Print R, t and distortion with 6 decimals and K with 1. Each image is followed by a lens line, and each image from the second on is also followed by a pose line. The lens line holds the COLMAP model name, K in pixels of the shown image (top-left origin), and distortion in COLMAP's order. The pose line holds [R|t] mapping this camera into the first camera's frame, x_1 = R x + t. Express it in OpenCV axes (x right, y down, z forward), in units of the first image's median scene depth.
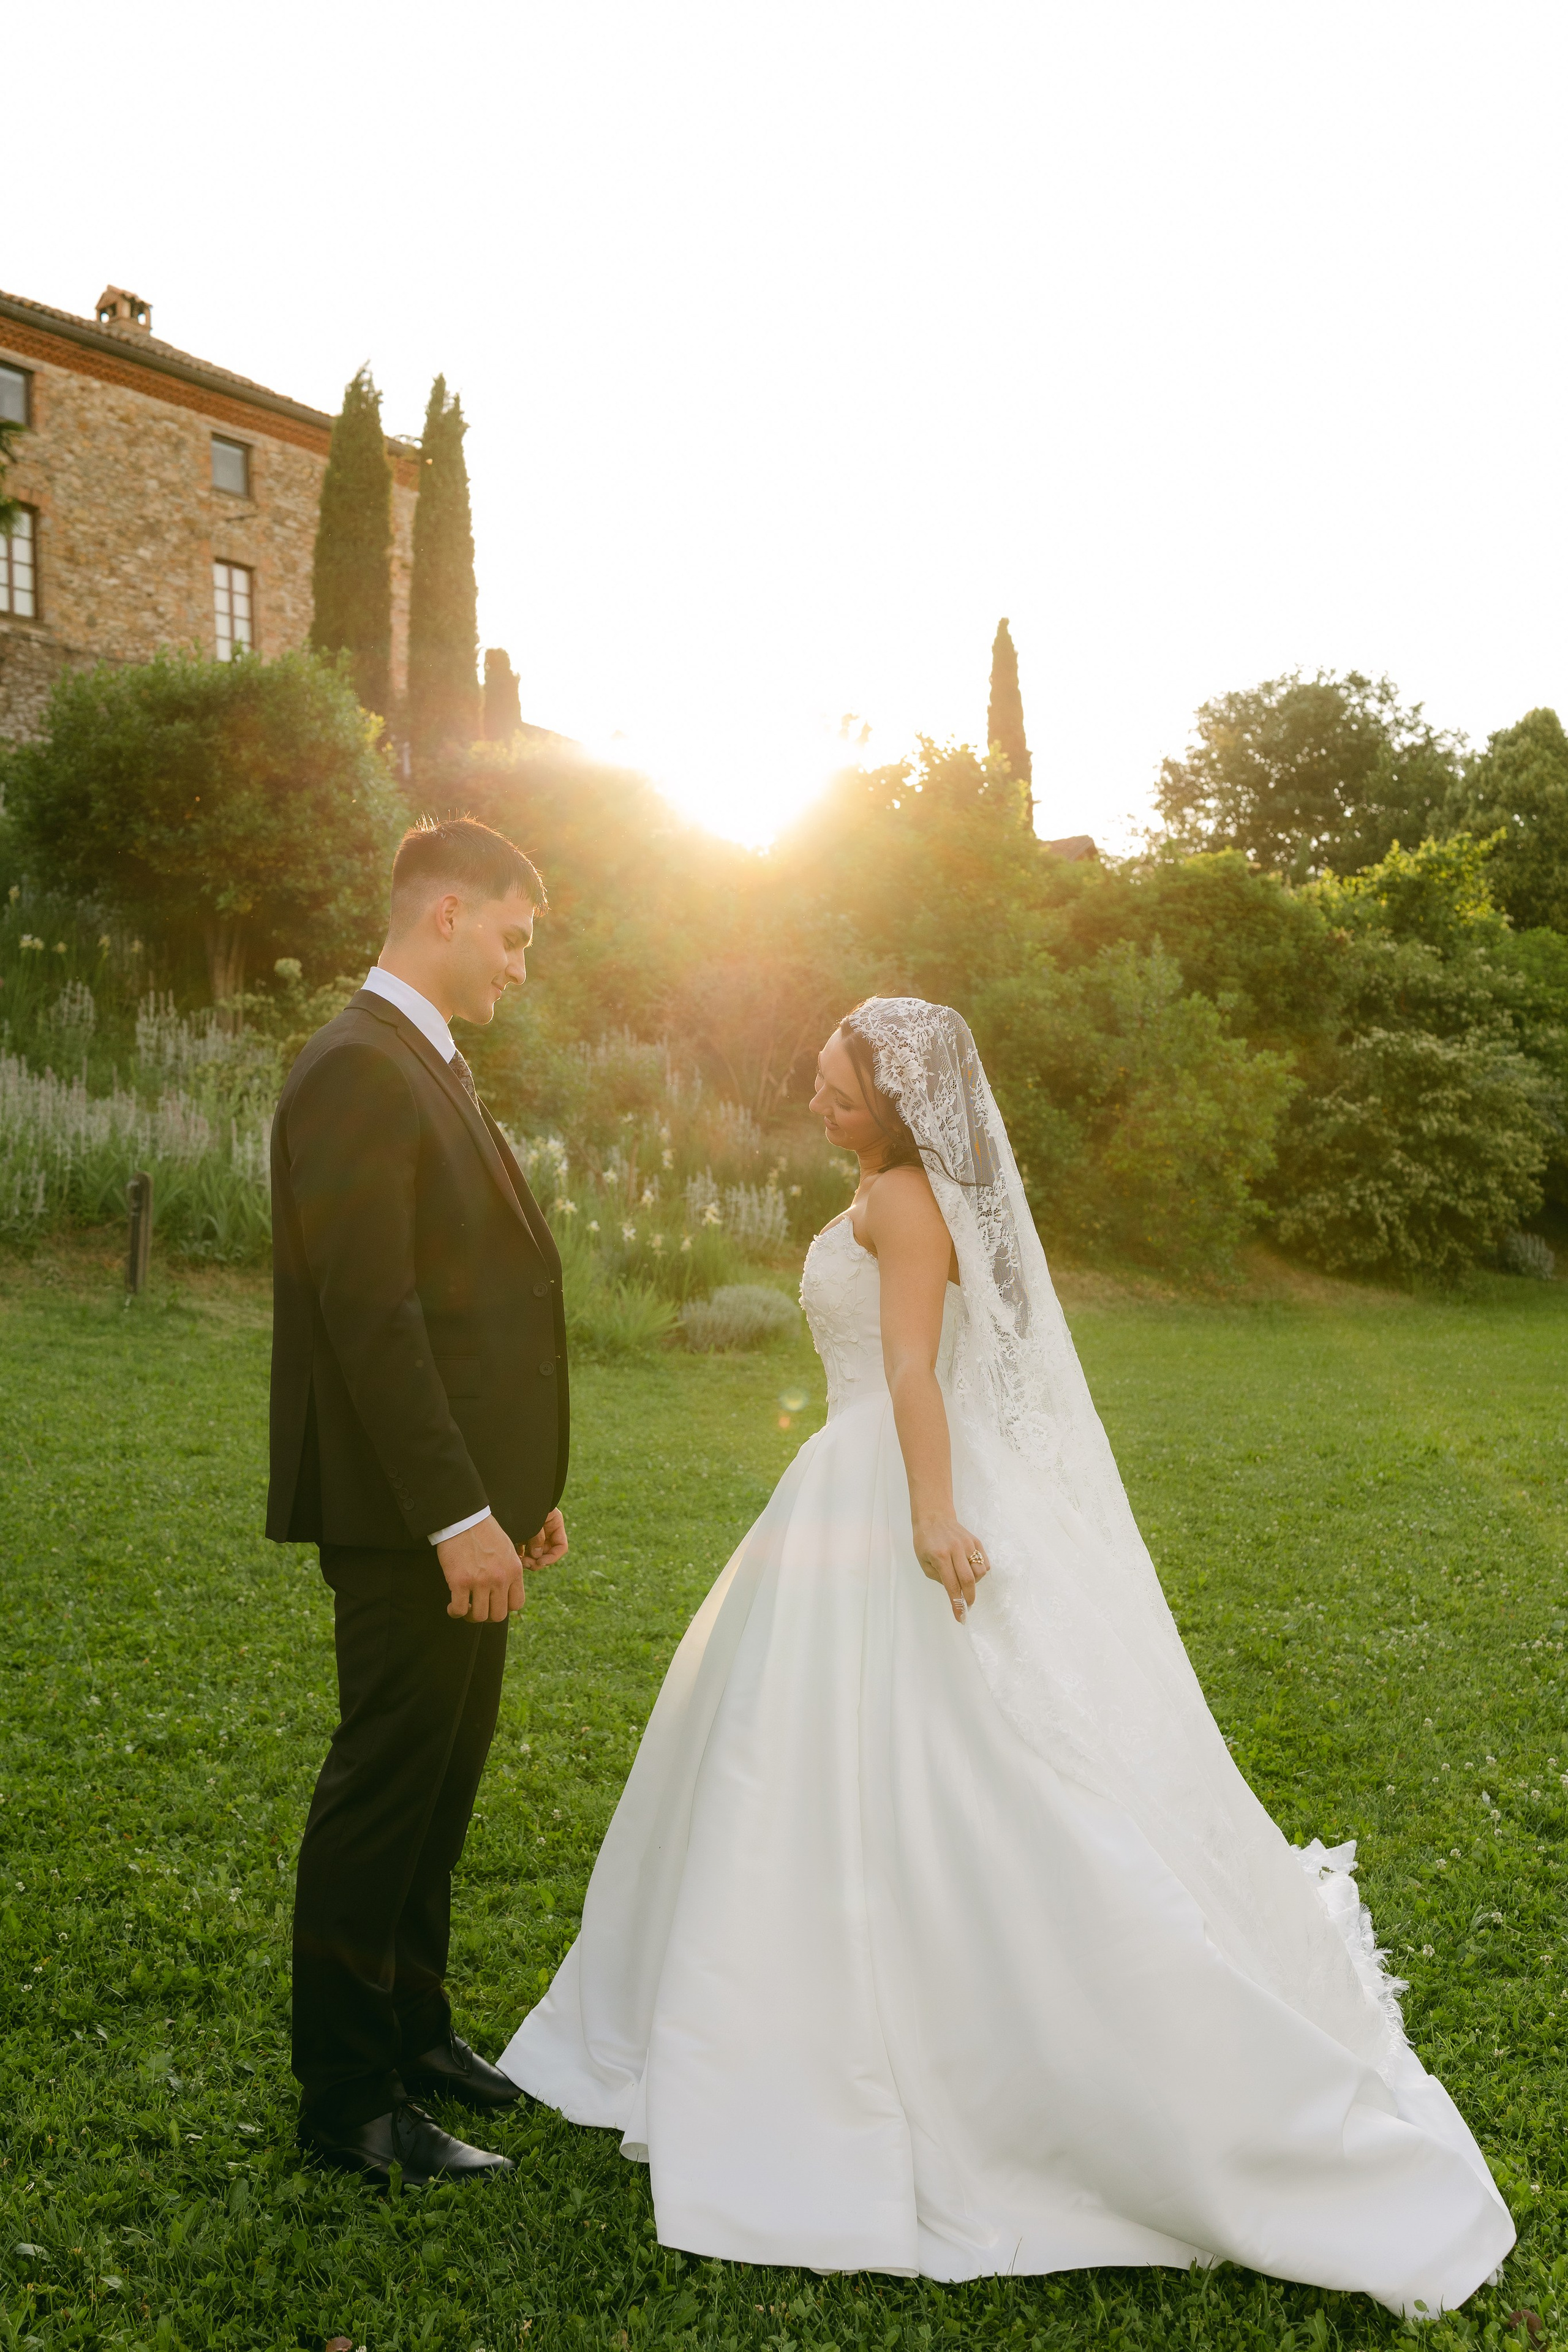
lens RADIAL K [[2211.2, 0, 778.6], [0, 2211.2, 1181.1], [0, 0, 1]] dist [0.004857, -0.025898]
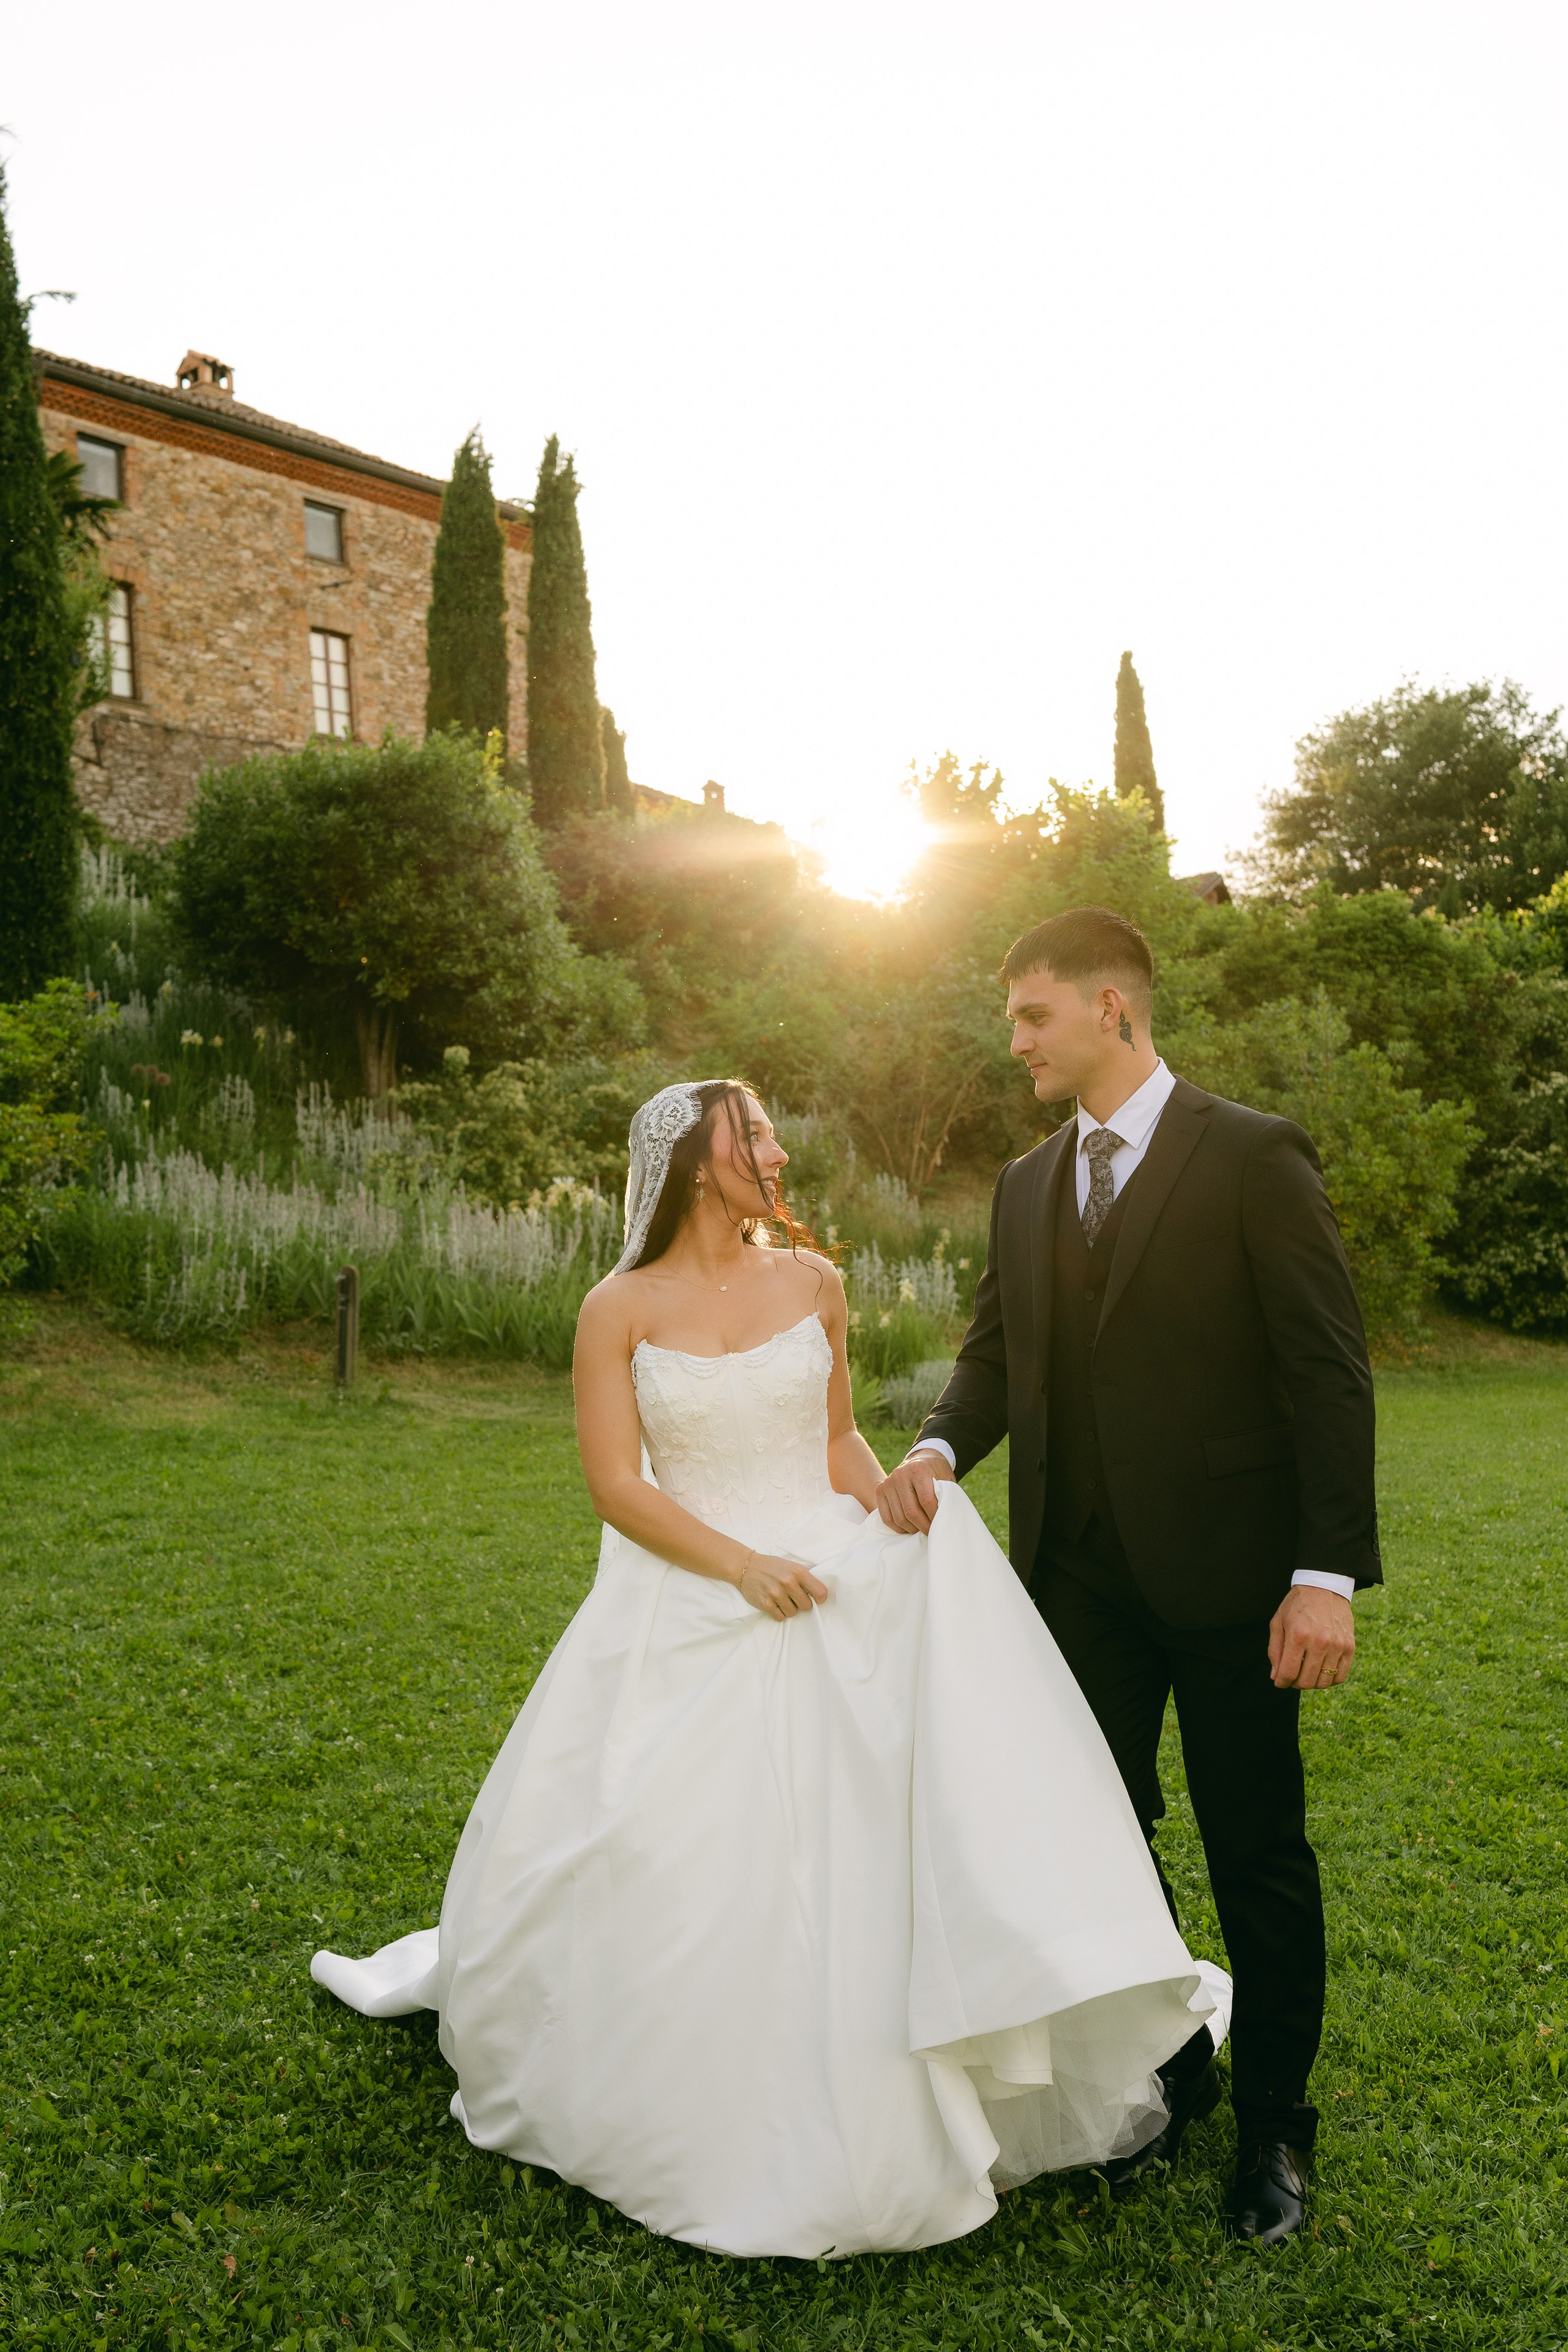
lens RADIAL K [[2400.0, 0, 779.0], [0, 2400.0, 1178.8], [0, 0, 1]] dist [0.010827, -0.023607]
pose [[0.998664, -0.033368, -0.039464, -0.021967], [0.032103, 0.998964, -0.032256, -0.000970], [0.040499, 0.030946, 0.998700, -0.039910]]
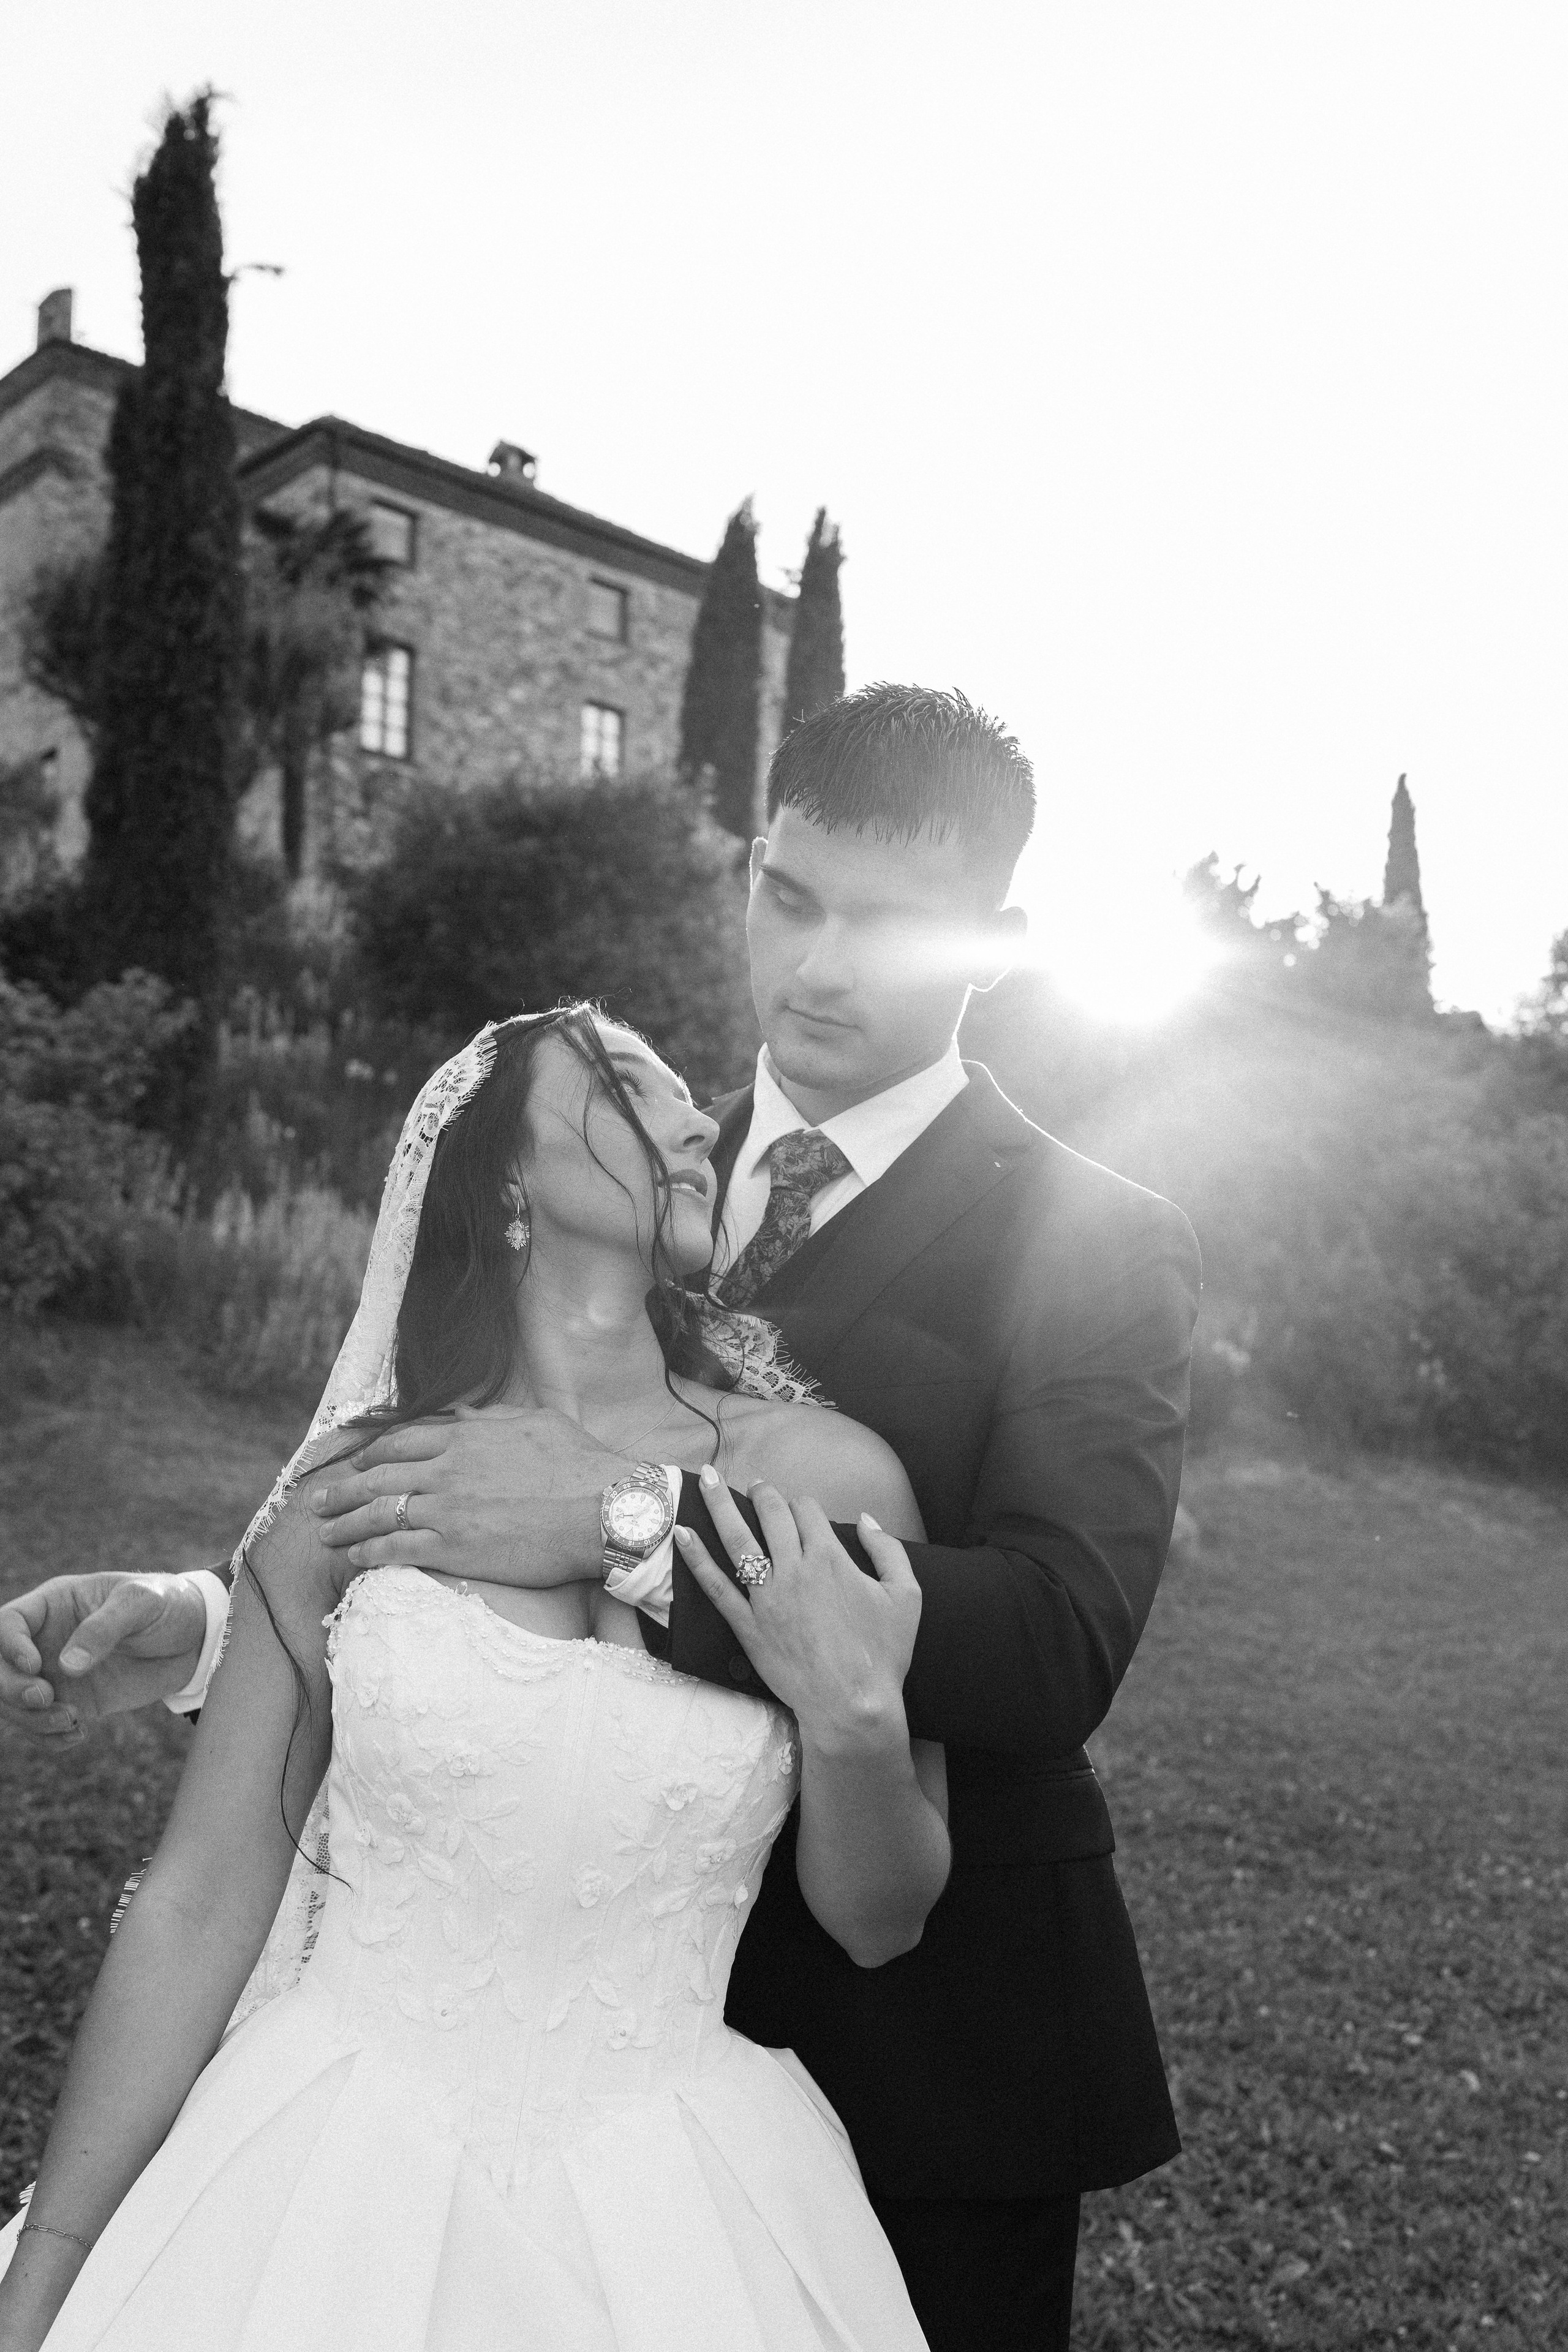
lens RADIAL K [[2215.6, 0, 777.1], [0, 2215.6, 1186.8], [0, 0, 1]] dist [-0.001508, -0.022408]
pose [[0.986912, 0.037037, -0.156951, -0.009880], [-0.048383, 0.996436, -0.069096, -0.001880], [0.153832, 0.075785, 0.985186, 0.070585]]
